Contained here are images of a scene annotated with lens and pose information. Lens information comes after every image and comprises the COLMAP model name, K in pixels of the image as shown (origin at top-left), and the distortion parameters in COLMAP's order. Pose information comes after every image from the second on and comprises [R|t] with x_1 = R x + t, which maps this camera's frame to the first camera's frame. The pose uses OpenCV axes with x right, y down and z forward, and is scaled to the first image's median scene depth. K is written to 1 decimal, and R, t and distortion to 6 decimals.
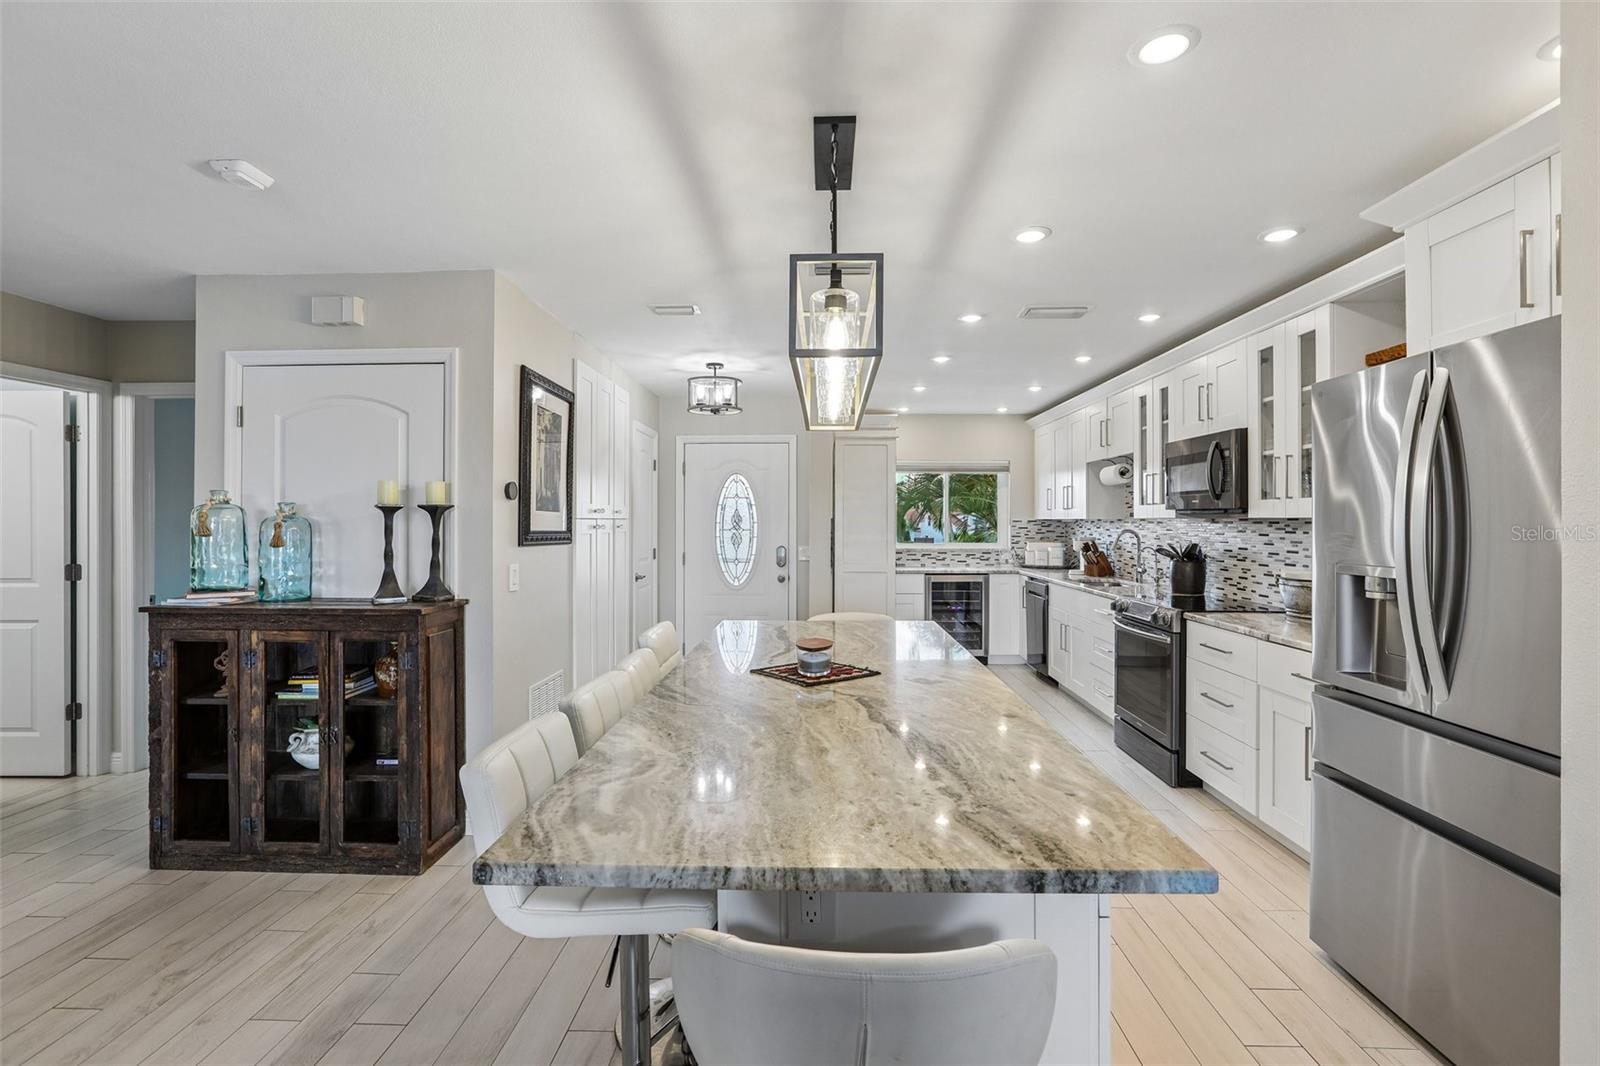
lens RADIAL K [[738.0, 0, 802.3], [0, 738.0, 518.8], [0, 0, 1]] dist [-0.046671, 0.020262]
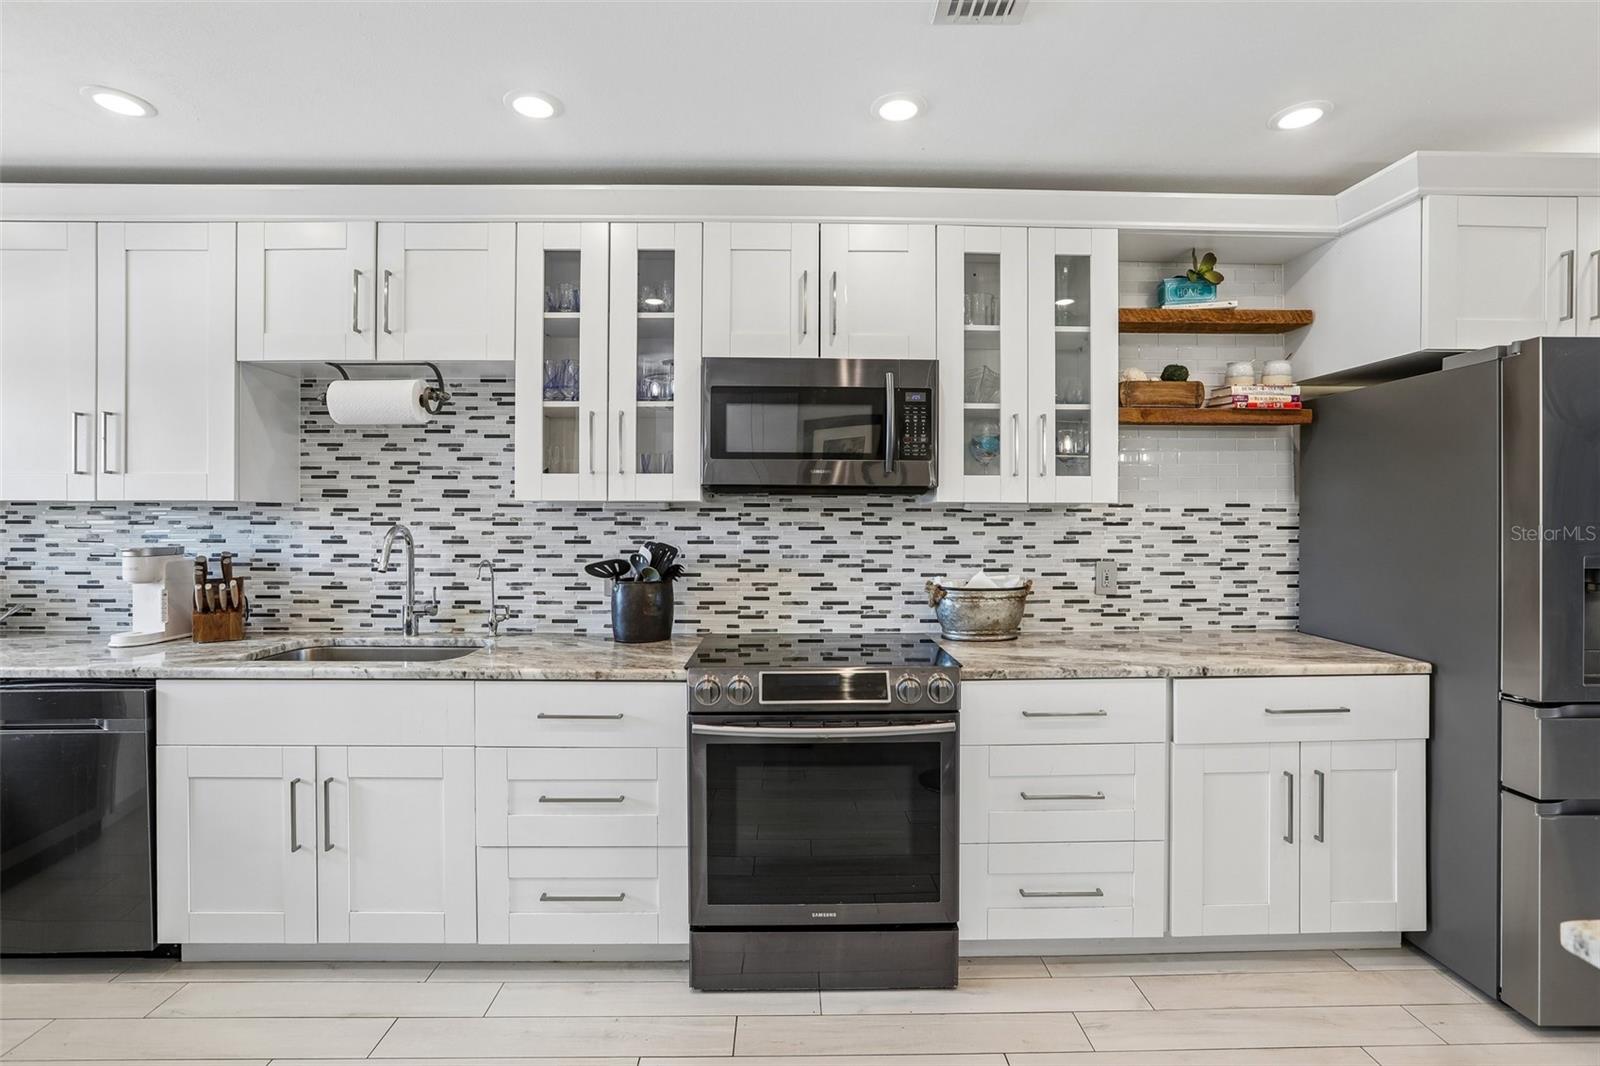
lens RADIAL K [[738.0, 0, 802.3], [0, 738.0, 518.8], [0, 0, 1]] dist [-0.046671, 0.020262]
pose [[-0.047437, -0.008046, 0.998842, -0.028363], [-0.005038, 0.999957, 0.007815, 0.006962], [-0.998862, -0.004661, -0.047475, 0.908945]]
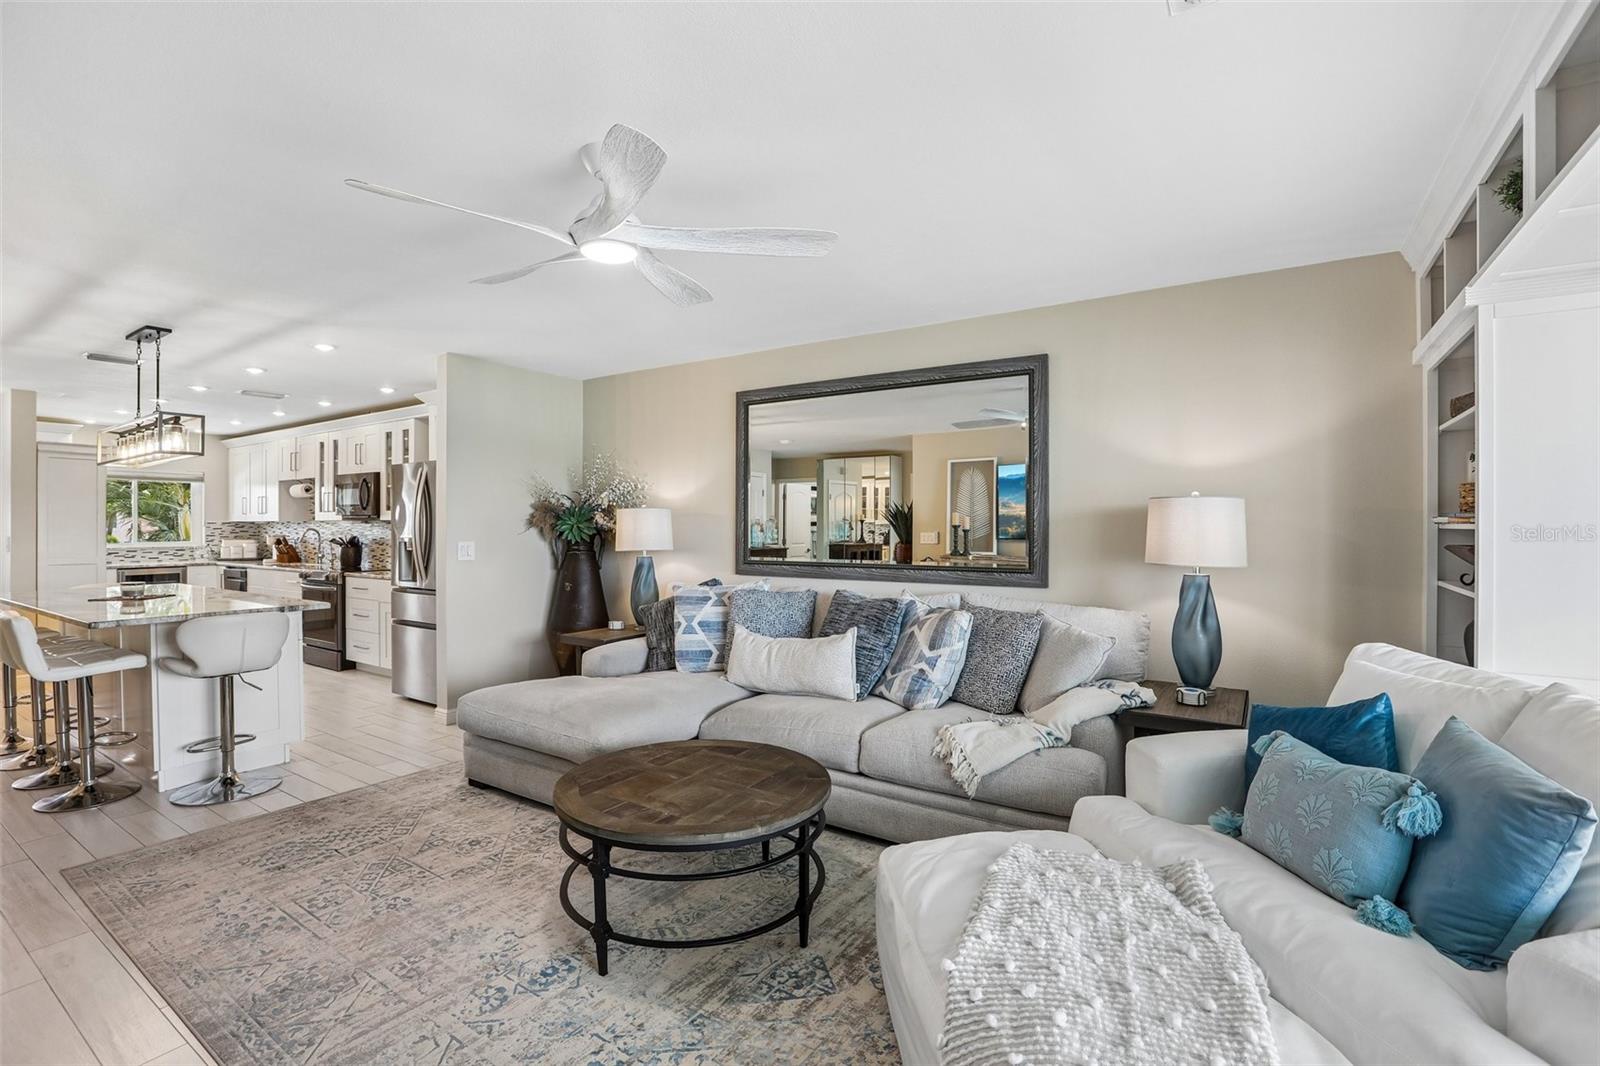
lens RADIAL K [[726.8, 0, 803.3], [0, 726.8, 526.4], [0, 0, 1]] dist [-0.059052, 0.022399]
pose [[0.522444, -0.000306, 0.852674, -0.299104], [-0.002292, 0.999996, 0.001763, 0.007105], [-0.852671, -0.002875, 0.522441, -0.691905]]
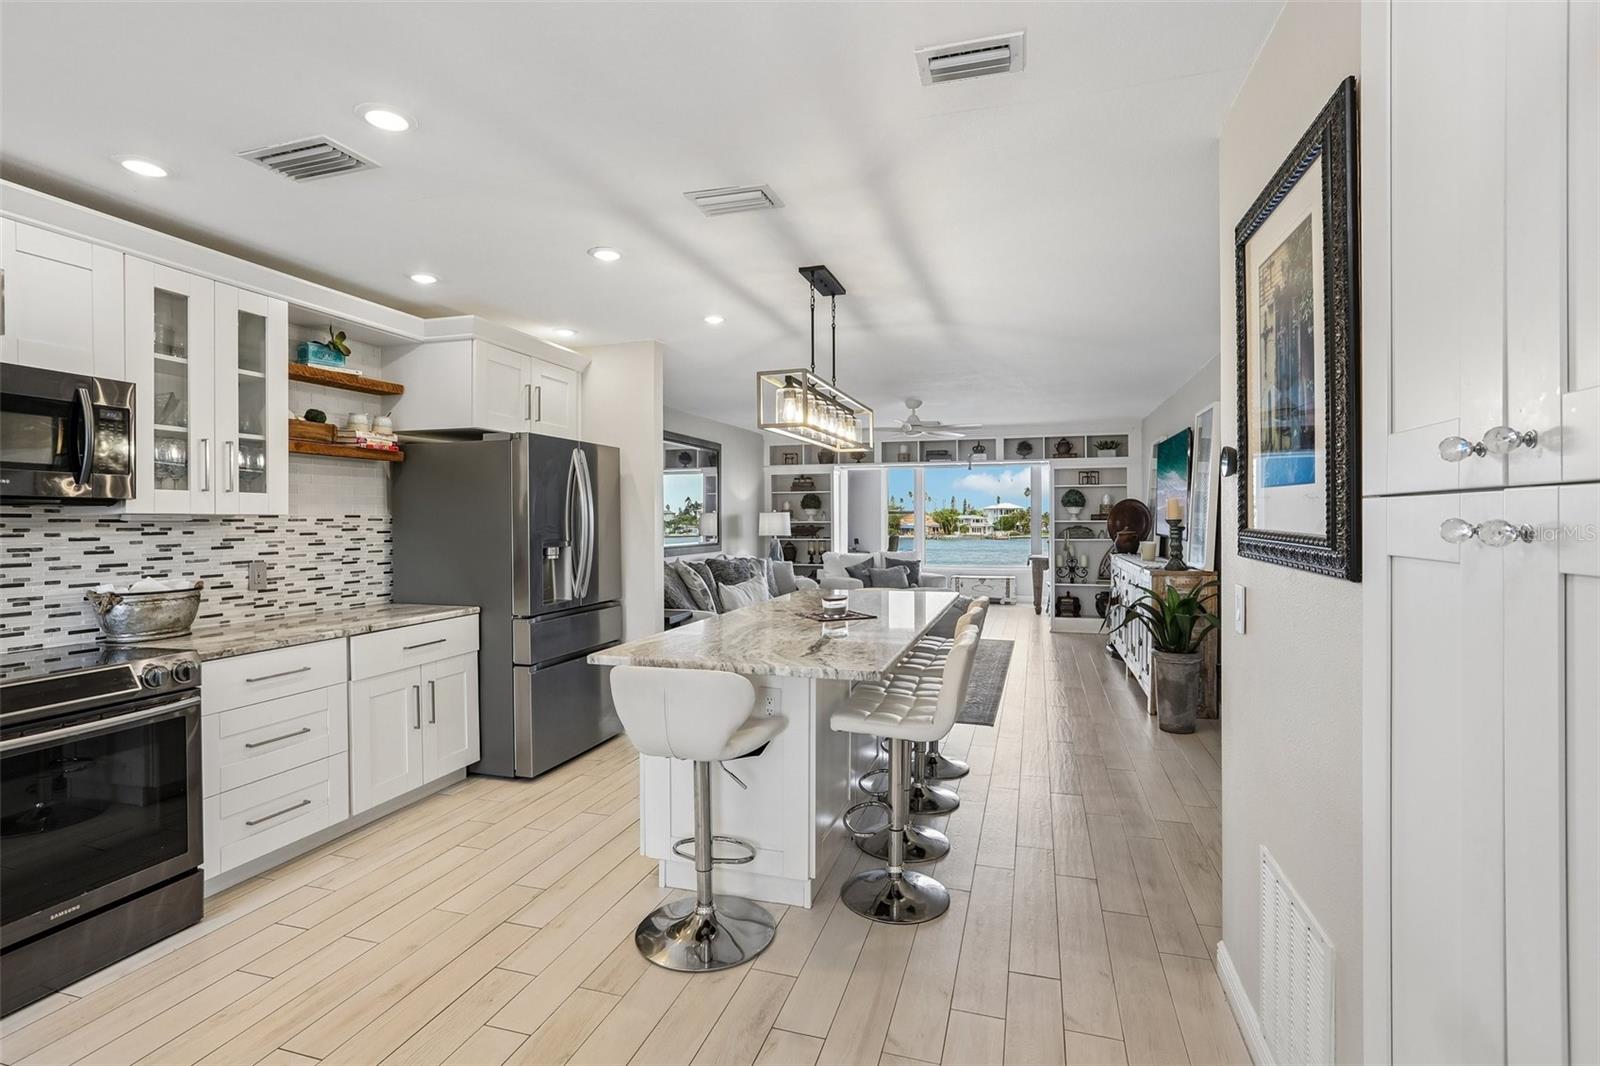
lens RADIAL K [[758.7, 0, 799.4], [0, 758.7, 523.3], [0, 0, 1]] dist [-0.037521, 0.024317]
pose [[-0.963391, 0.004010, 0.268072, -0.157337], [0.004190, 0.999991, 0.000101, 0.008555], [-0.268069, 0.001221, -0.963399, 1.198846]]
